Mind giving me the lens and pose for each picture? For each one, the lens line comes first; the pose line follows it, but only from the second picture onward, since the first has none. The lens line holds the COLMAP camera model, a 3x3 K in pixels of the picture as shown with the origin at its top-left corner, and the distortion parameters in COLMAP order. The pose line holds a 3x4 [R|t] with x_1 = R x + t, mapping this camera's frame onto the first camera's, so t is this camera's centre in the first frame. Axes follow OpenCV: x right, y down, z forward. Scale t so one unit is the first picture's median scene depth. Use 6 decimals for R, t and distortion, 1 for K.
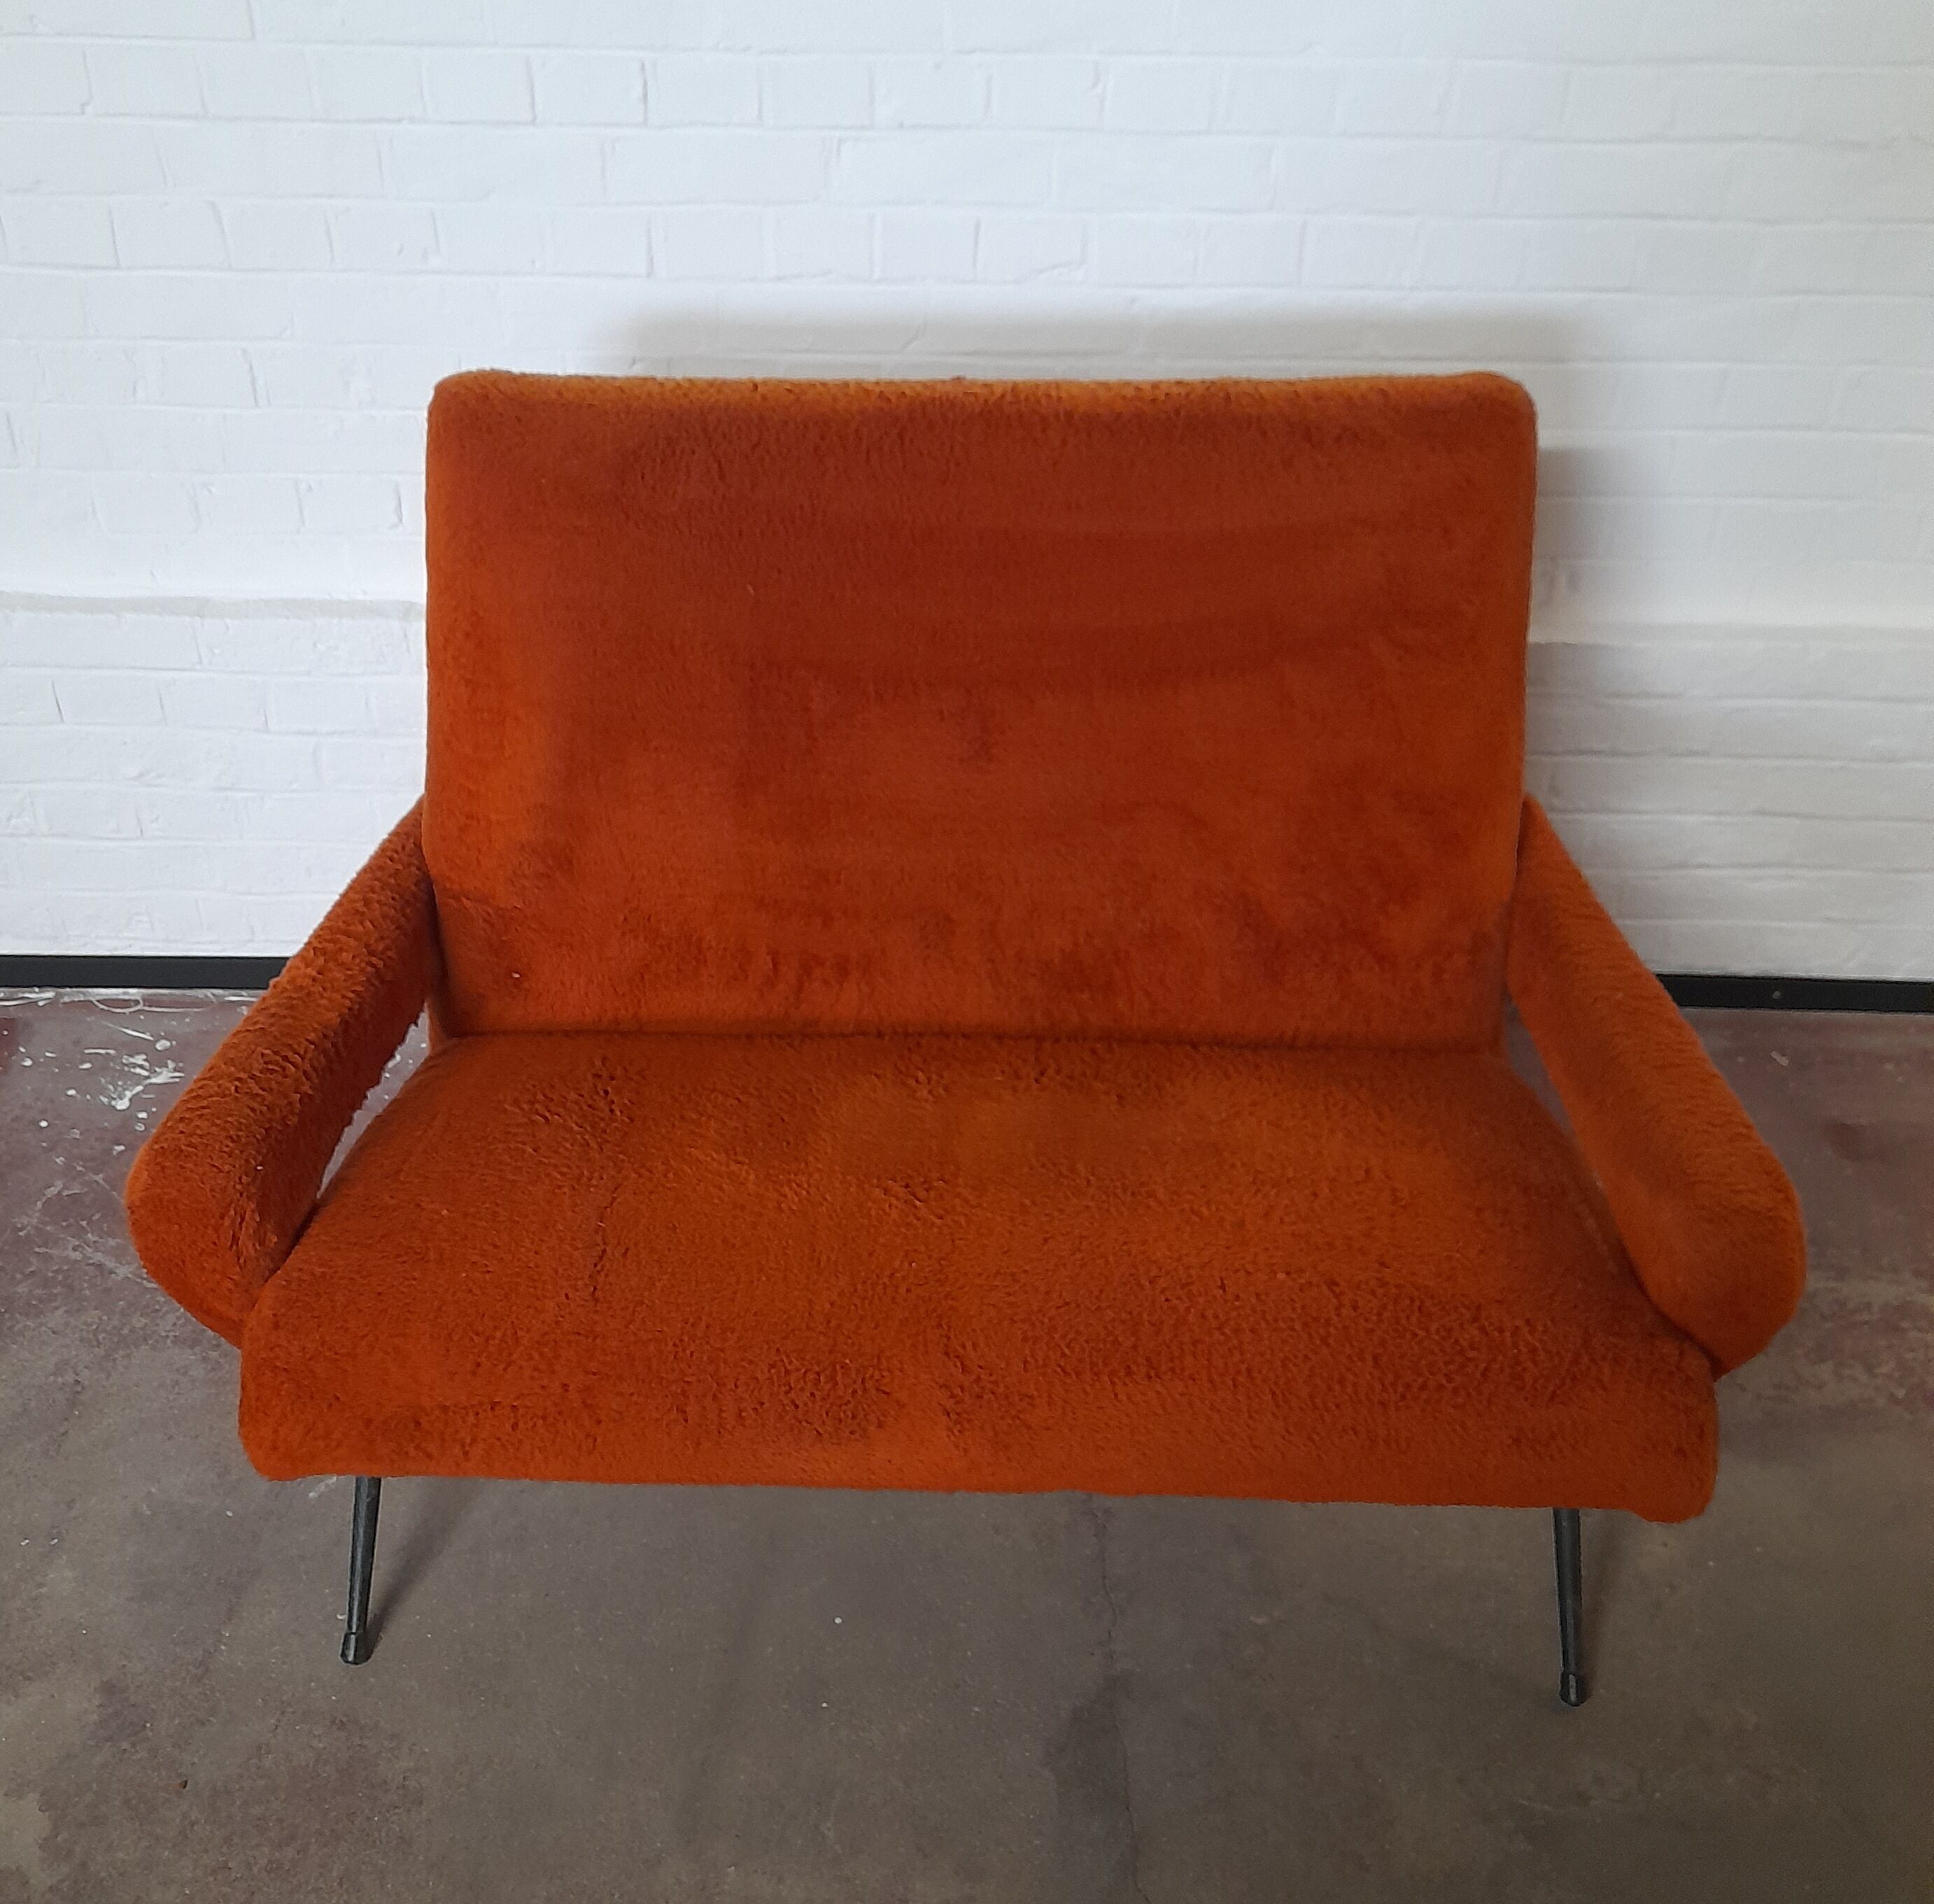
lens RADIAL K [[2051.6, 0, 861.9], [0, 2051.6, 1097.7], [0, 0, 1]] dist [0.061391, -0.077671]
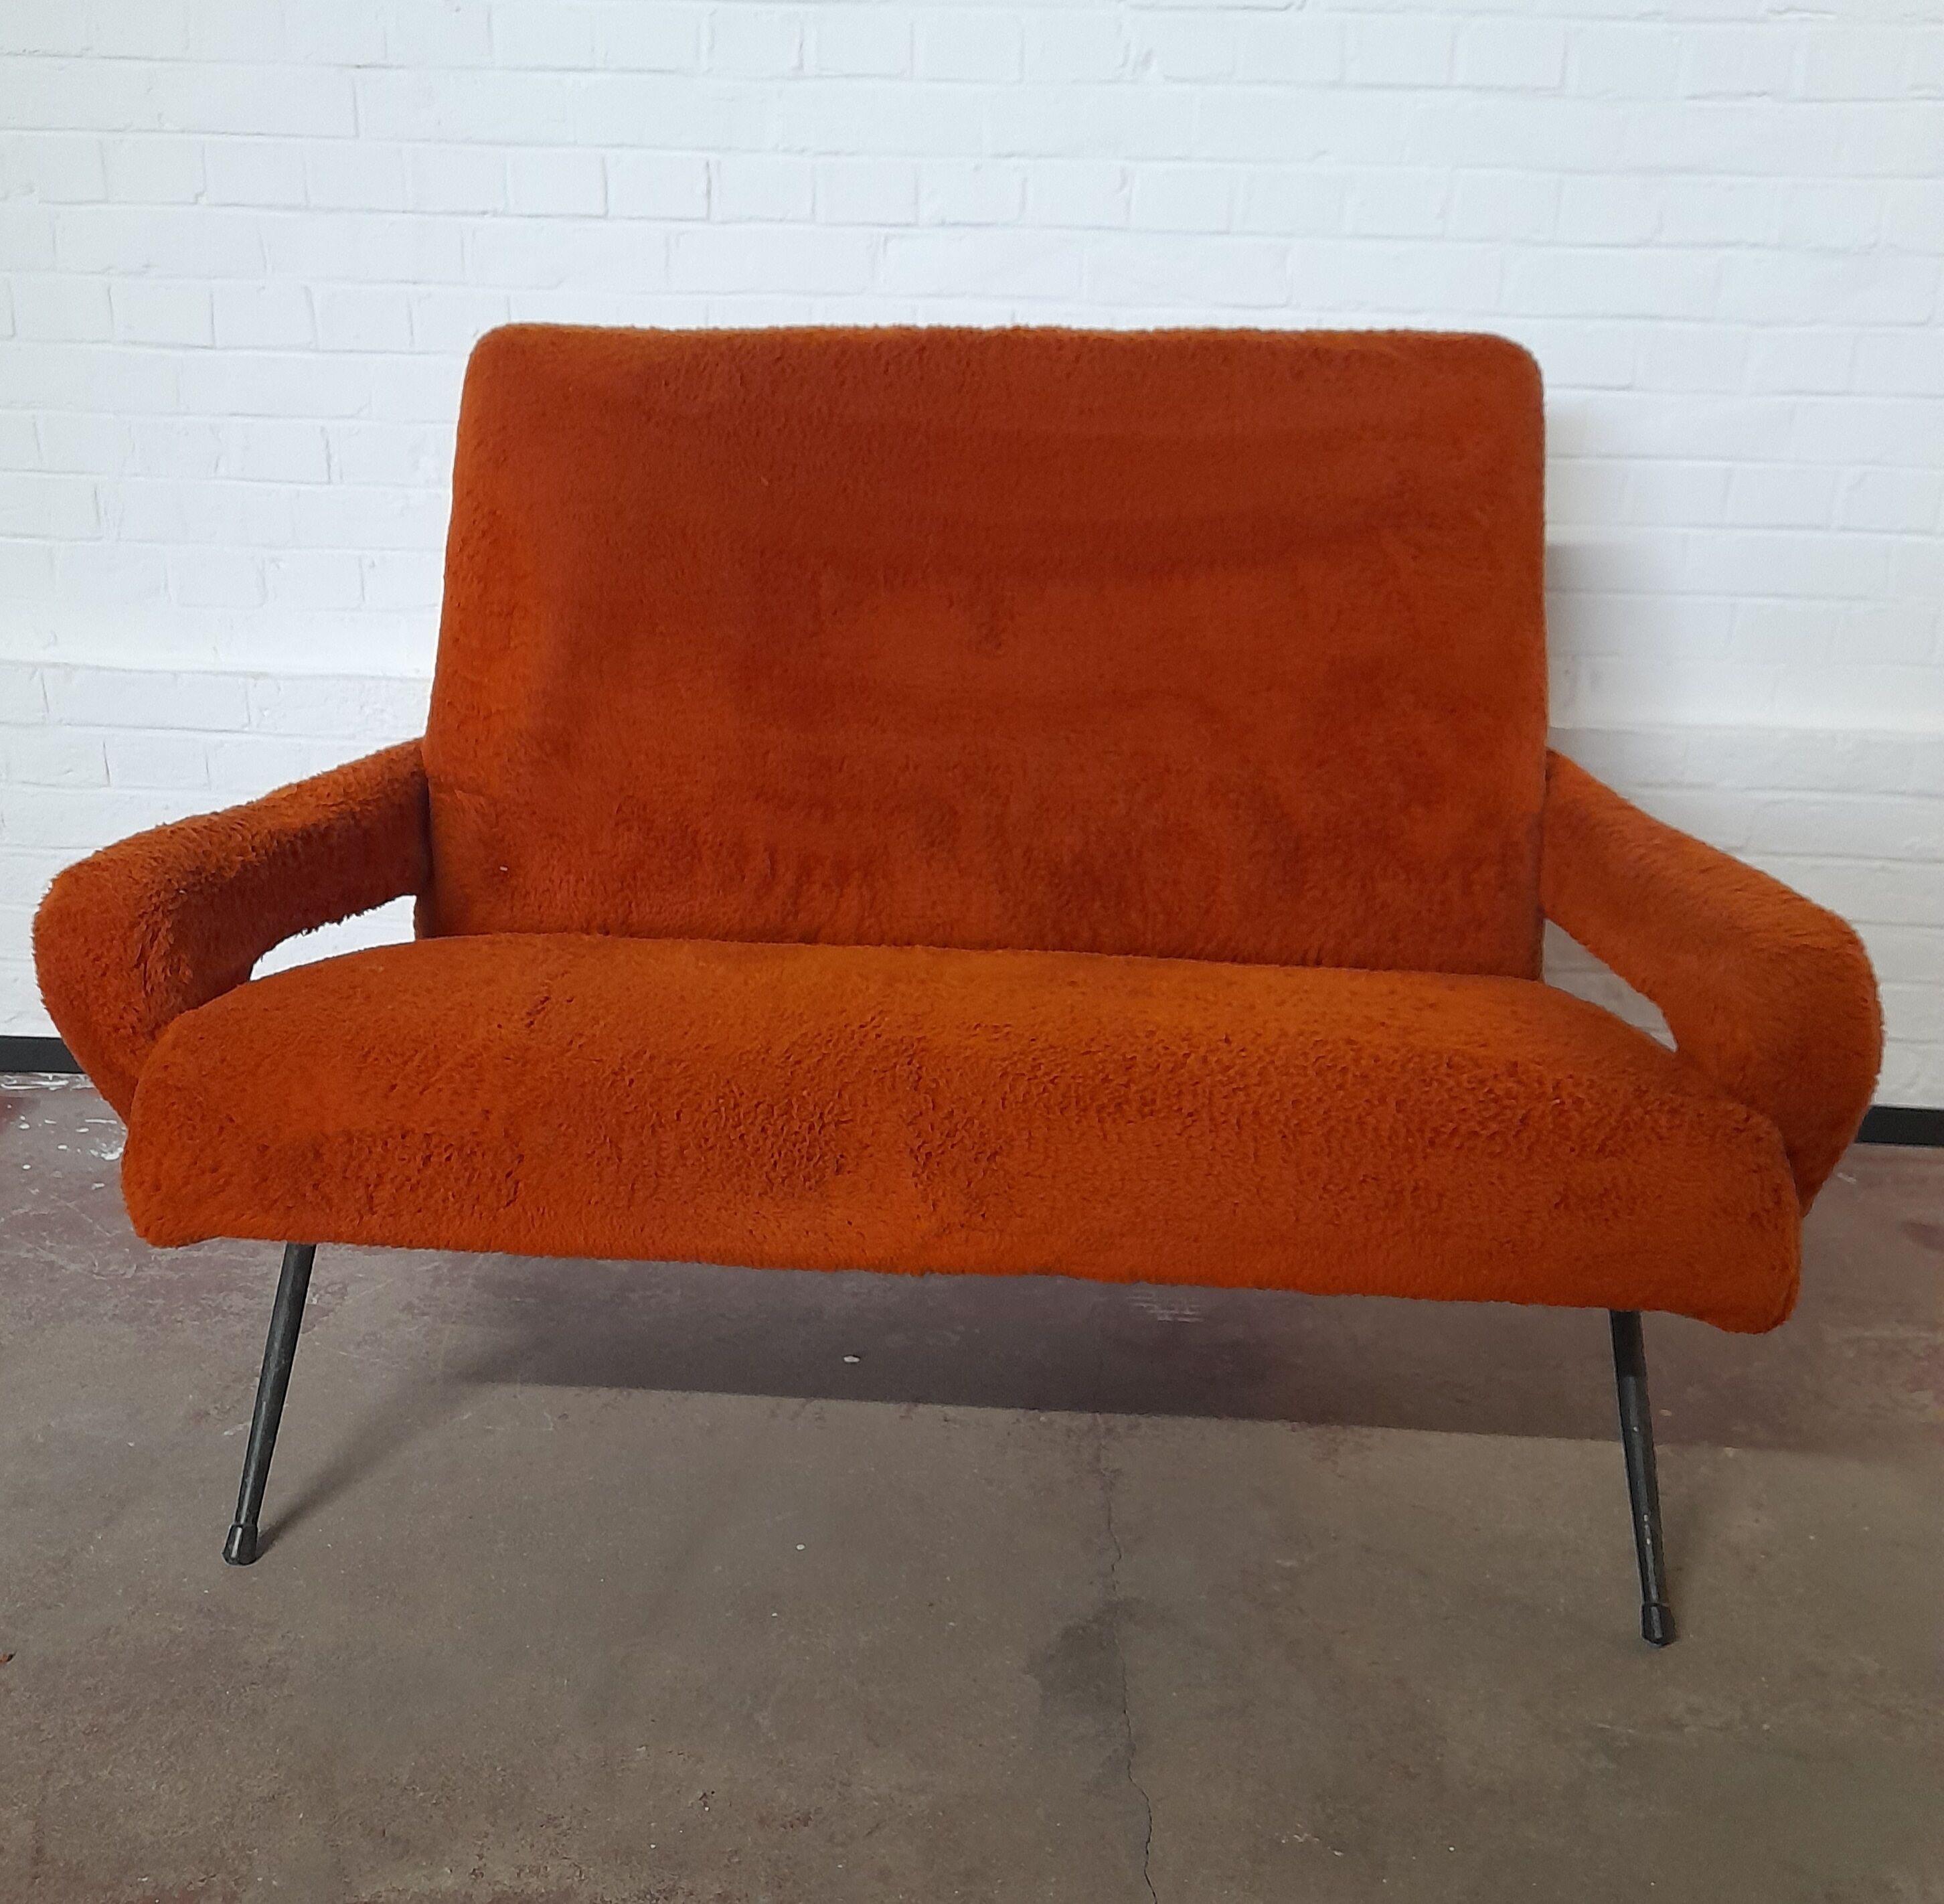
lens RADIAL K [[1978.5, 0, 909.5], [0, 1978.5, 1065.7], [0, 0, 1]] dist [0.061905, -0.078626]
pose [[0.999218, 0.031808, -0.023506, 0.047579], [-0.037030, 0.961179, -0.273430, 0.285533], [0.013896, 0.274086, 0.961605, 0.140108]]
